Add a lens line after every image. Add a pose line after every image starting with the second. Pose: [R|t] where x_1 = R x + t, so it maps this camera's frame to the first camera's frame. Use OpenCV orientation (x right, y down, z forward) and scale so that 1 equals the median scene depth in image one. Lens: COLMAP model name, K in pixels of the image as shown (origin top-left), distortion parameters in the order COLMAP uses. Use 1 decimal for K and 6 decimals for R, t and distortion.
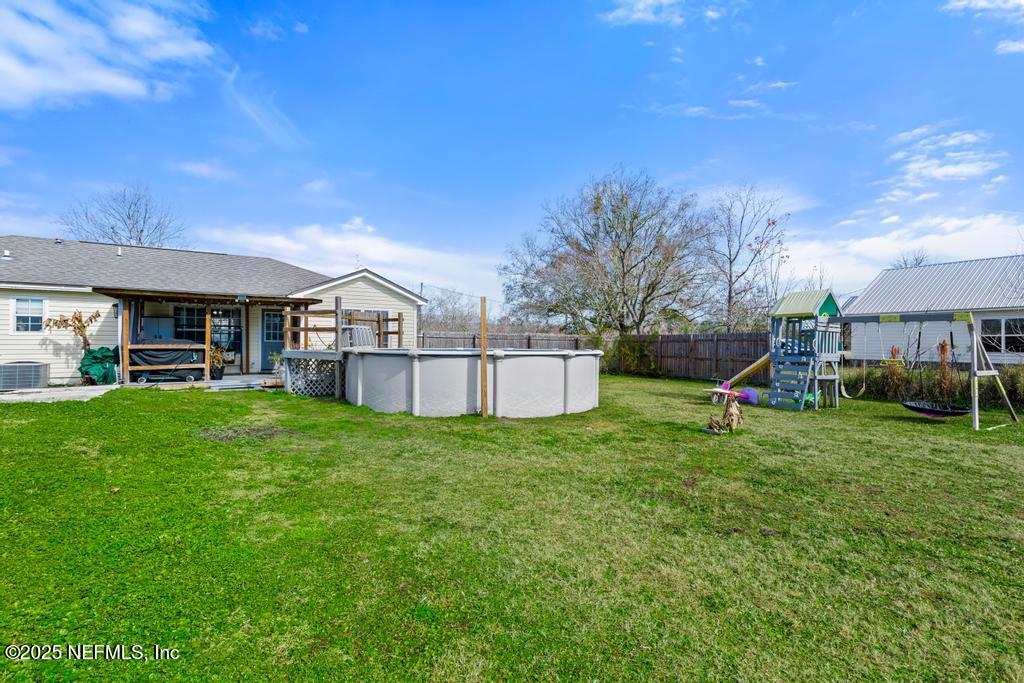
lens RADIAL K [[458.4, 0, 514.2], [0, 458.4, 341.7], [0, 0, 1]] dist [0.002627, -0.000635]
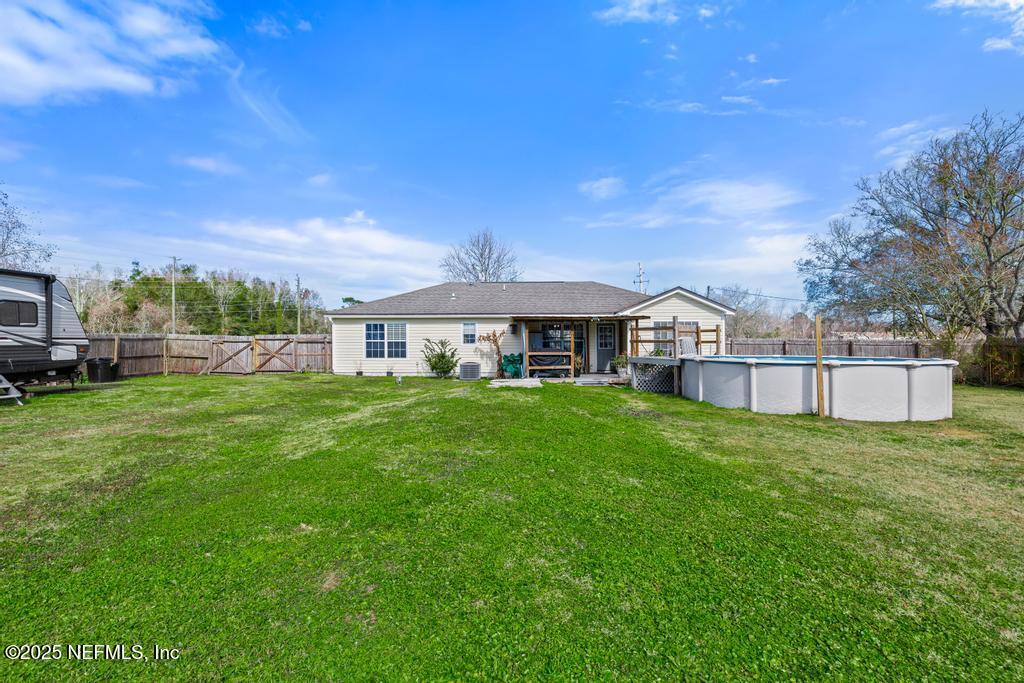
lens RADIAL K [[458.4, 0, 511.8], [0, 458.4, 339.9], [0, 0, 1]] dist [0.002627, -0.000635]
pose [[0.837236, -0.012472, -0.546700, -0.052808], [0.008630, 0.999917, -0.009595, -0.018476], [0.546774, 0.003316, 0.837274, -0.271261]]
